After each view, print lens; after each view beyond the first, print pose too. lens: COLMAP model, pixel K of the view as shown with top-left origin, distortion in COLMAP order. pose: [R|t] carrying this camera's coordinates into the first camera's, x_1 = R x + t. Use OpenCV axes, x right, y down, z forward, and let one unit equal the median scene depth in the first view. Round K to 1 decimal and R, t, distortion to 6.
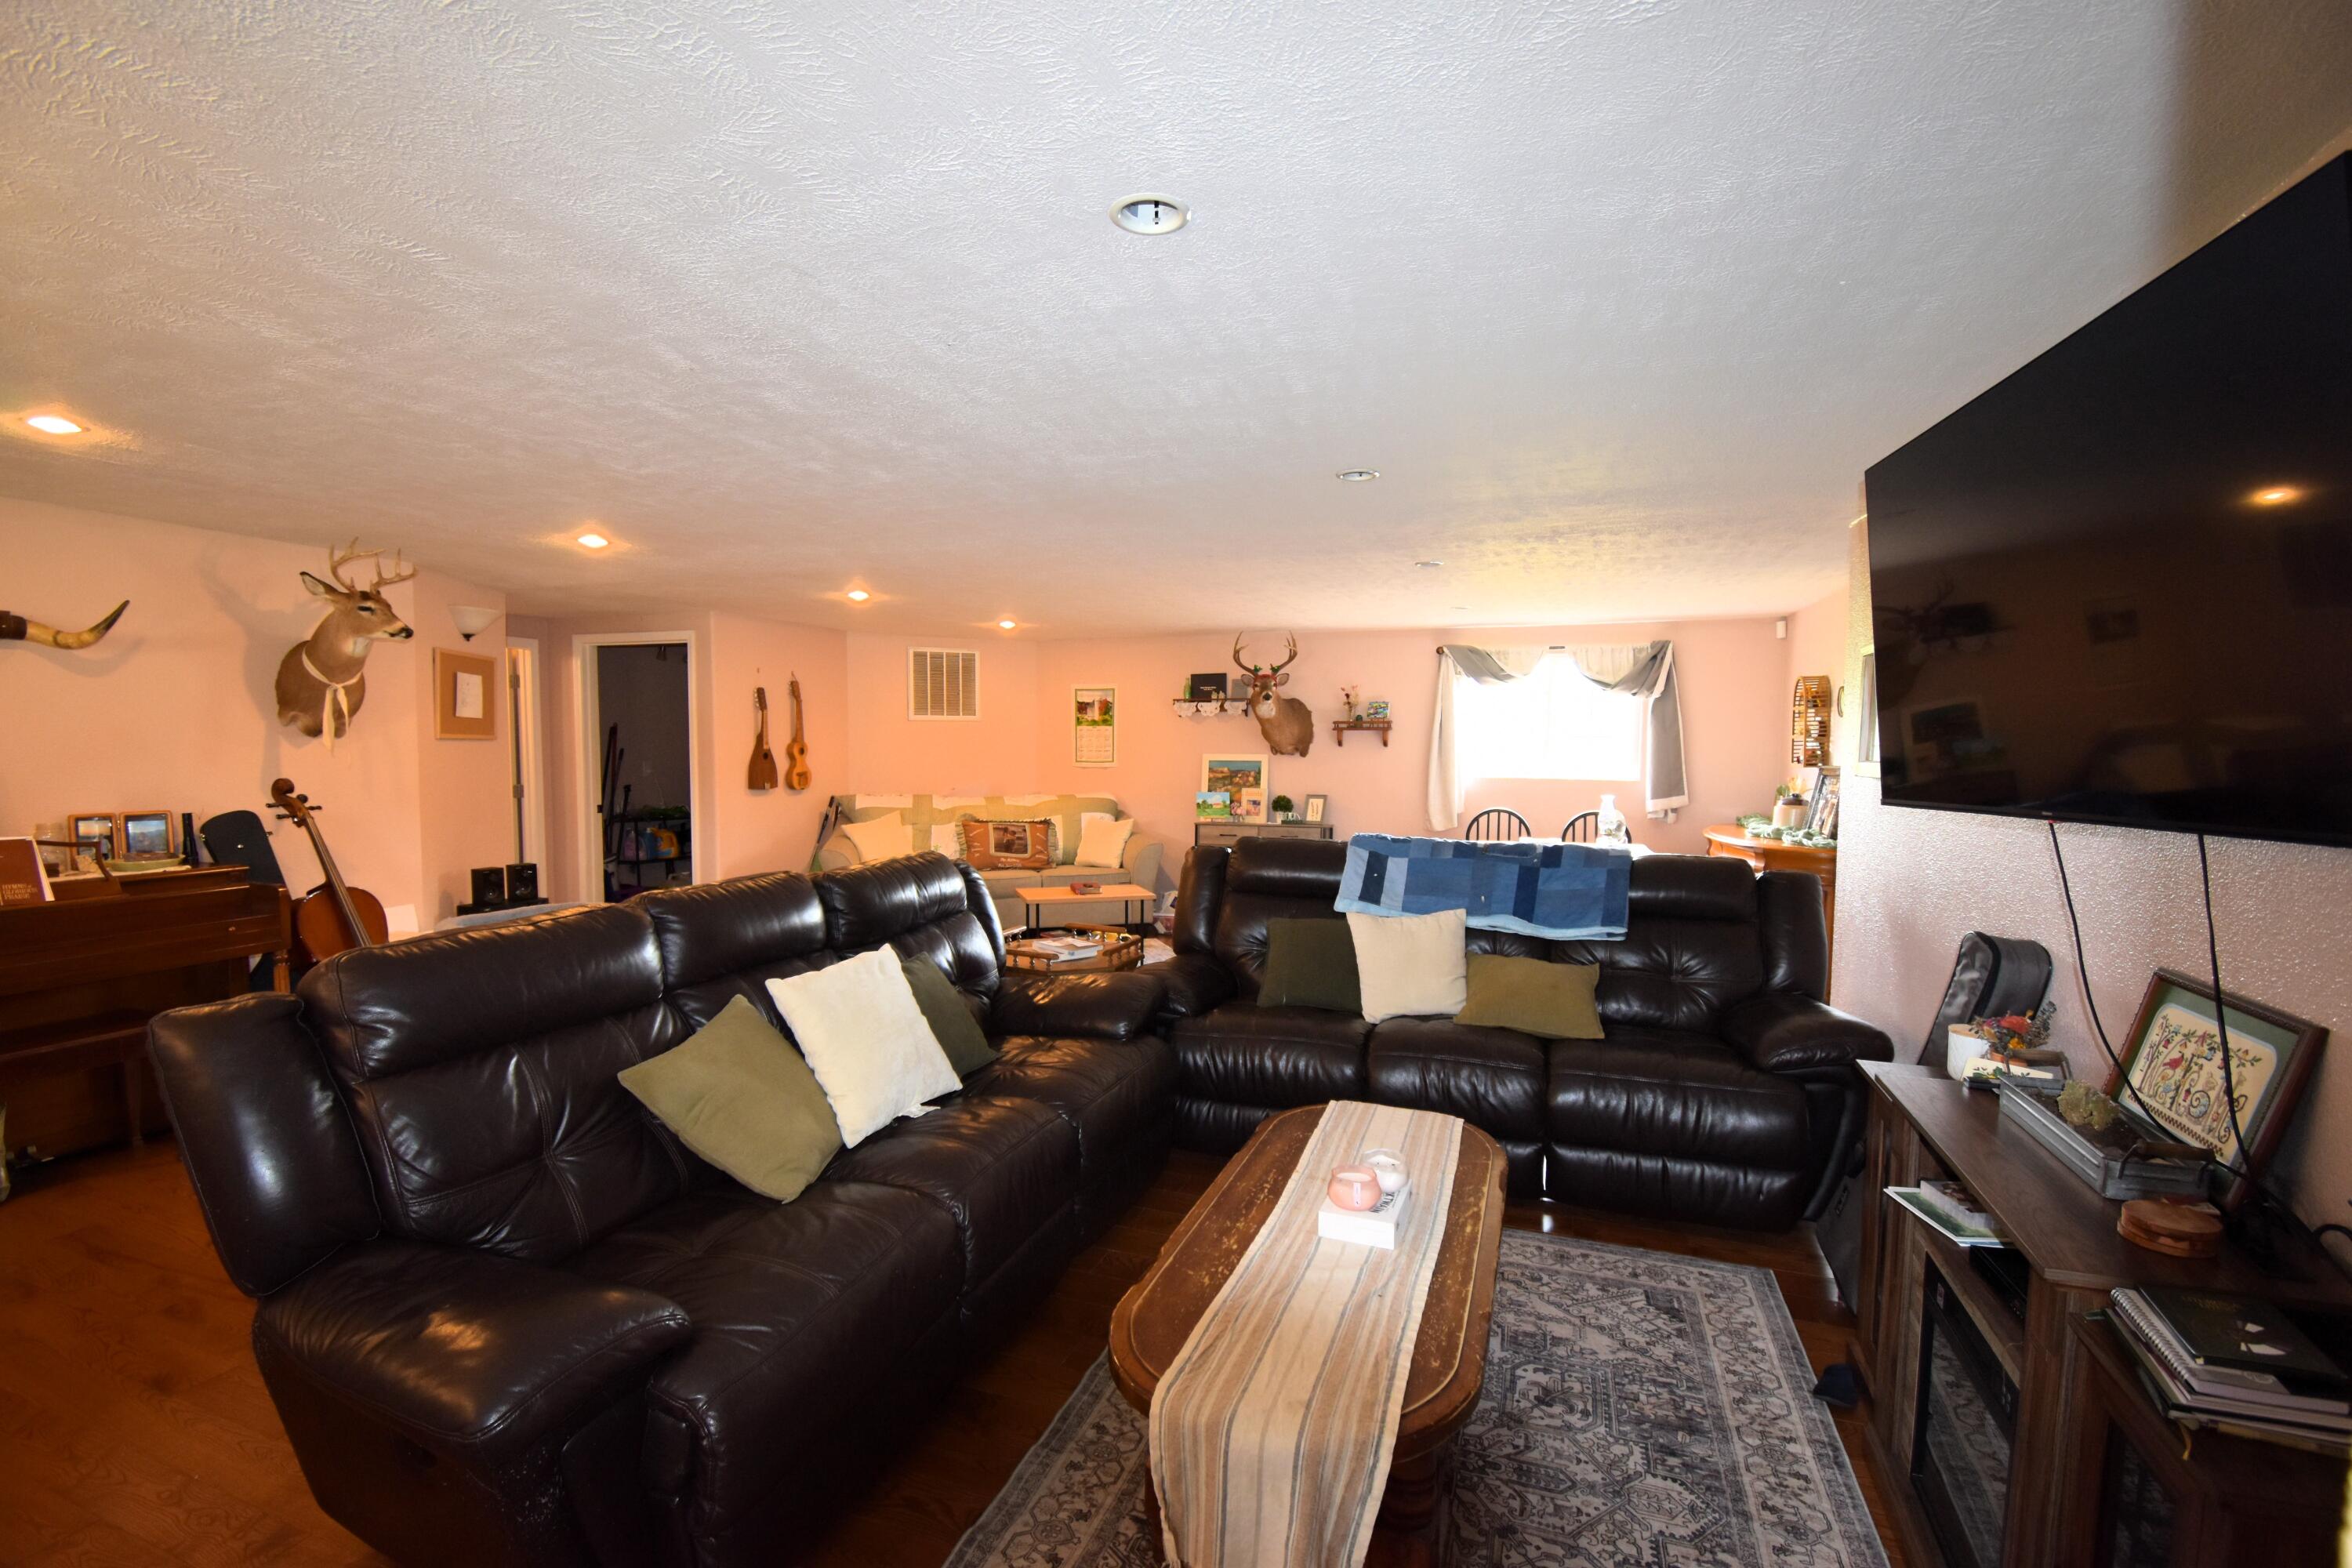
lens RADIAL K [[1038.4, 0, 1181.4], [0, 1038.4, 800.1], [0, 0, 1]] dist [0.022339, -0.027678]
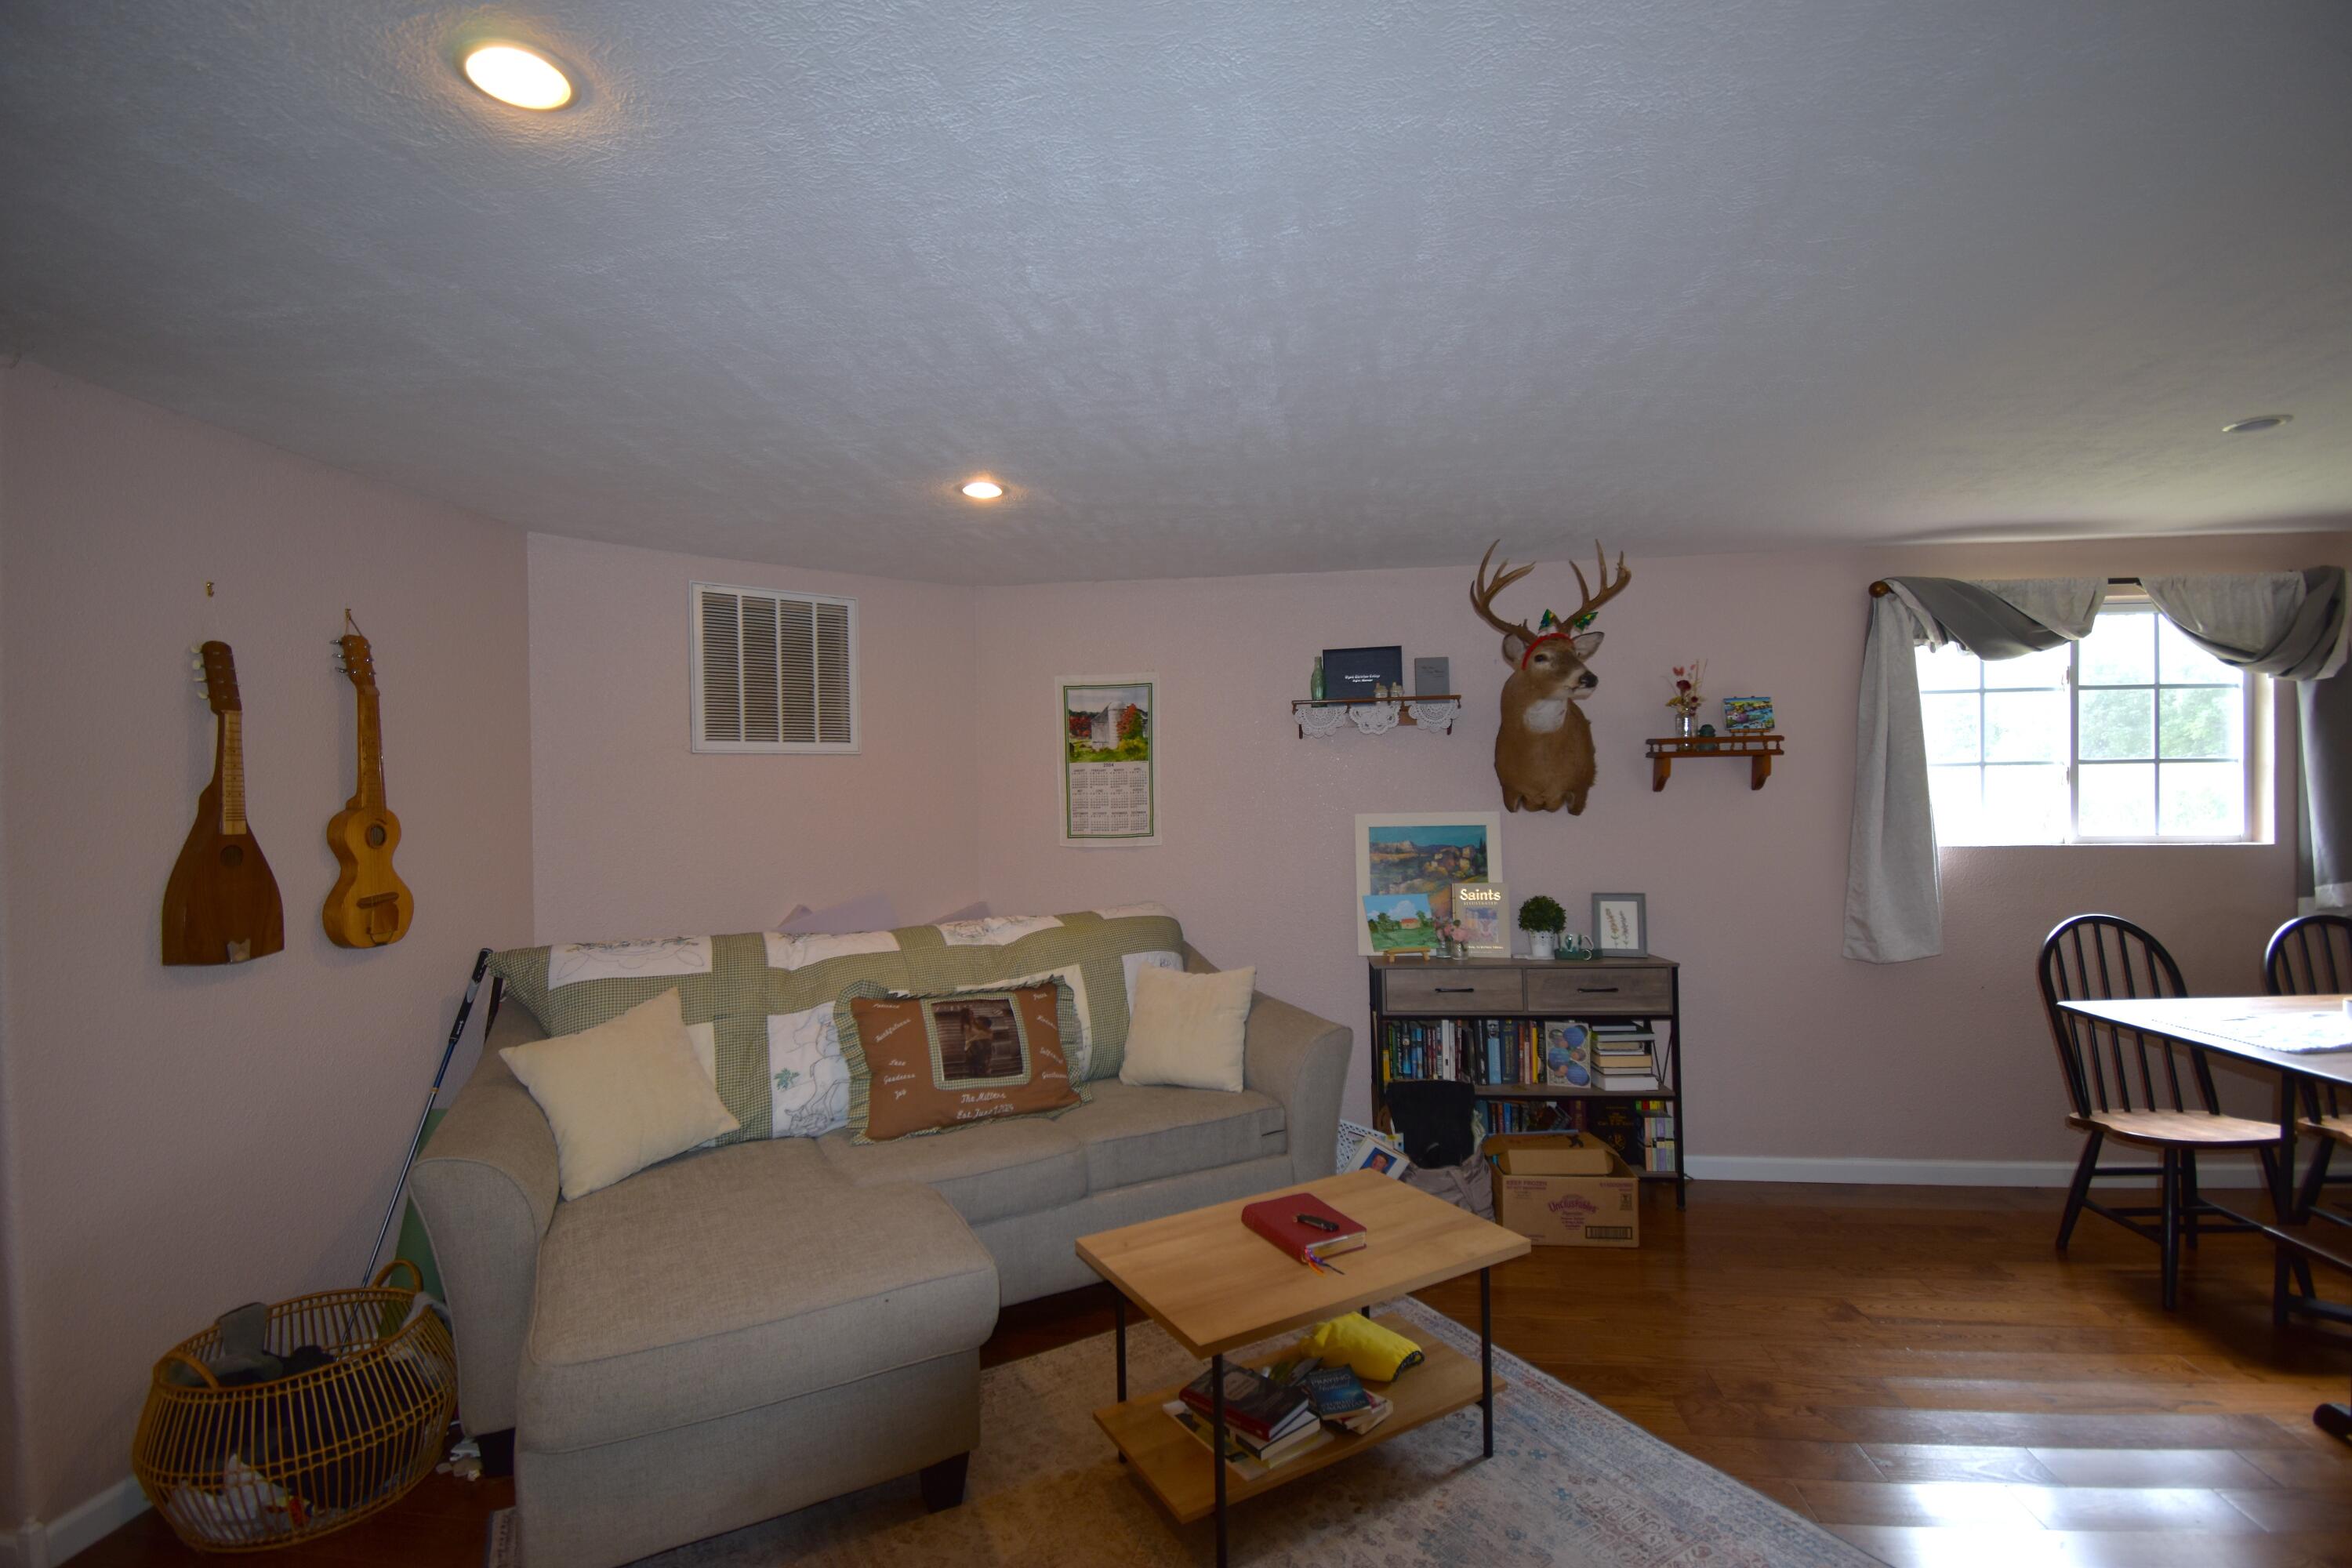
lens RADIAL K [[1038.4, 0, 1181.4], [0, 1038.4, 800.1], [0, 0, 1]] dist [0.022339, -0.027678]
pose [[0.976086, -0.023102, 0.216153, -0.169106], [0.035018, 0.998061, -0.051460, -0.030378], [-0.214545, 0.057799, 0.975002, 0.575585]]
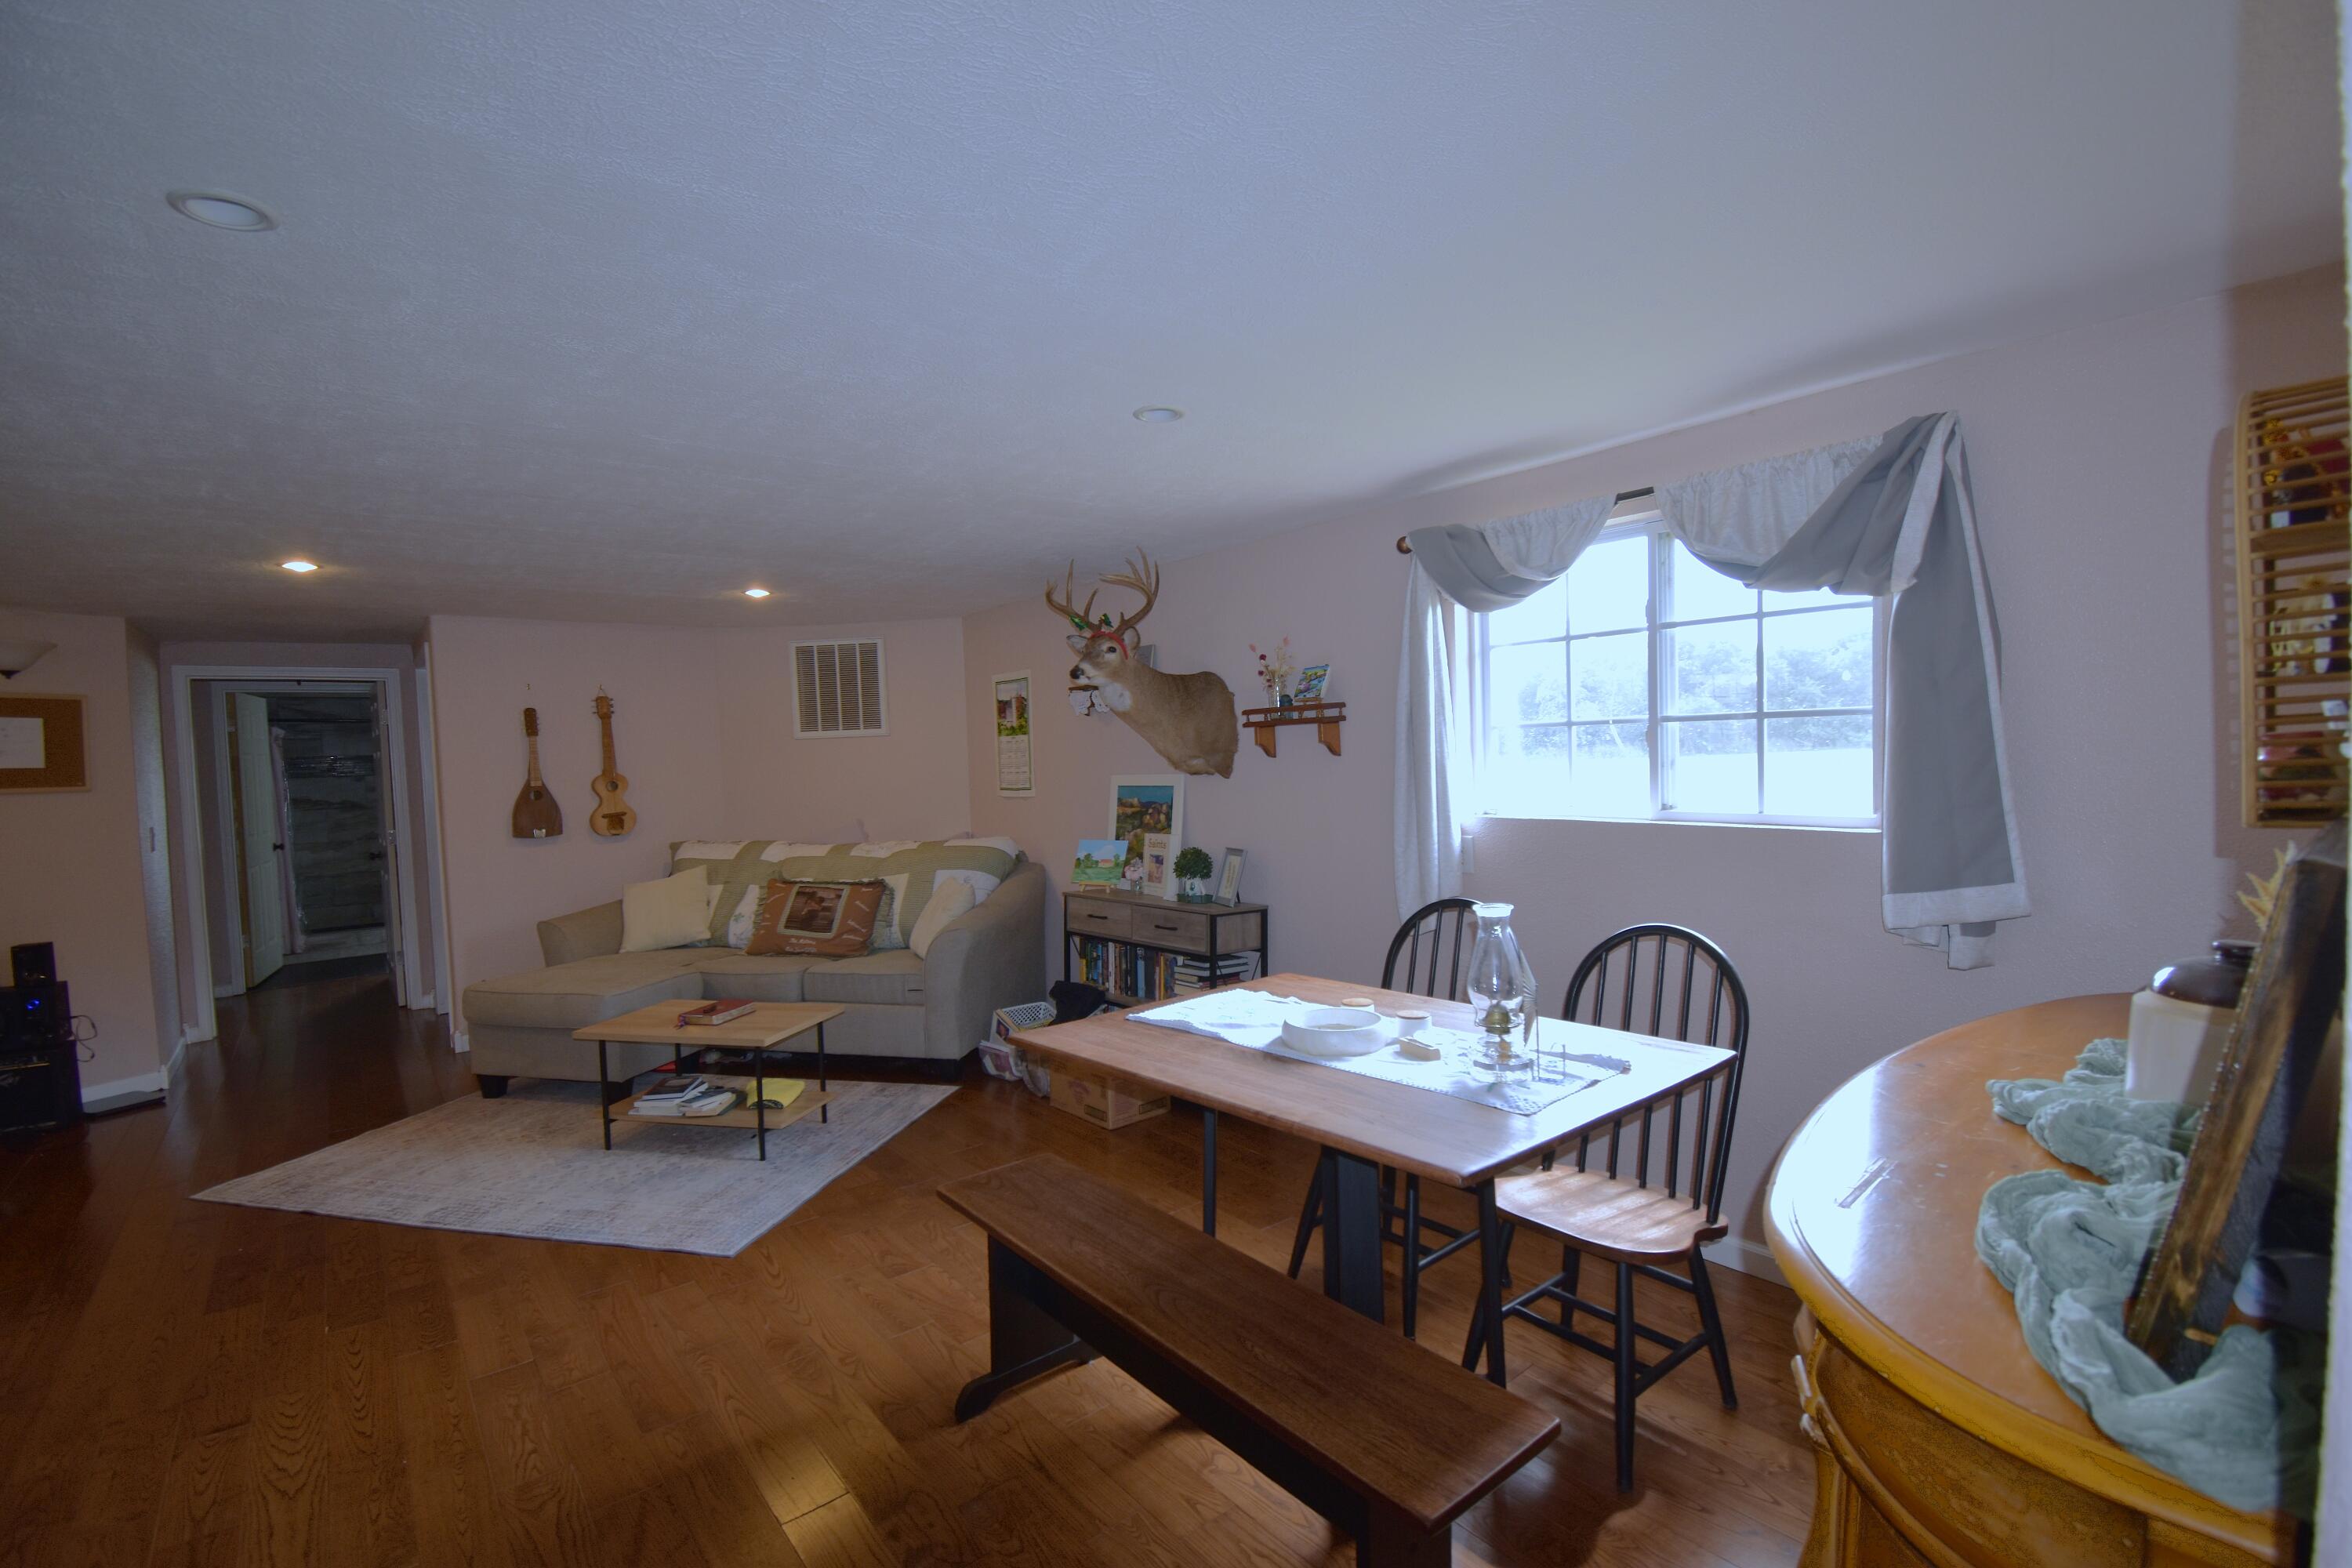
lens RADIAL K [[1038.4, 0, 1181.4], [0, 1038.4, 800.1], [0, 0, 1]] dist [0.022339, -0.027678]
pose [[0.854938, -0.010408, -0.518626, 0.386223], [0.008995, 0.999946, -0.005240, -0.027756], [0.518653, -0.000186, 0.854985, 0.530821]]
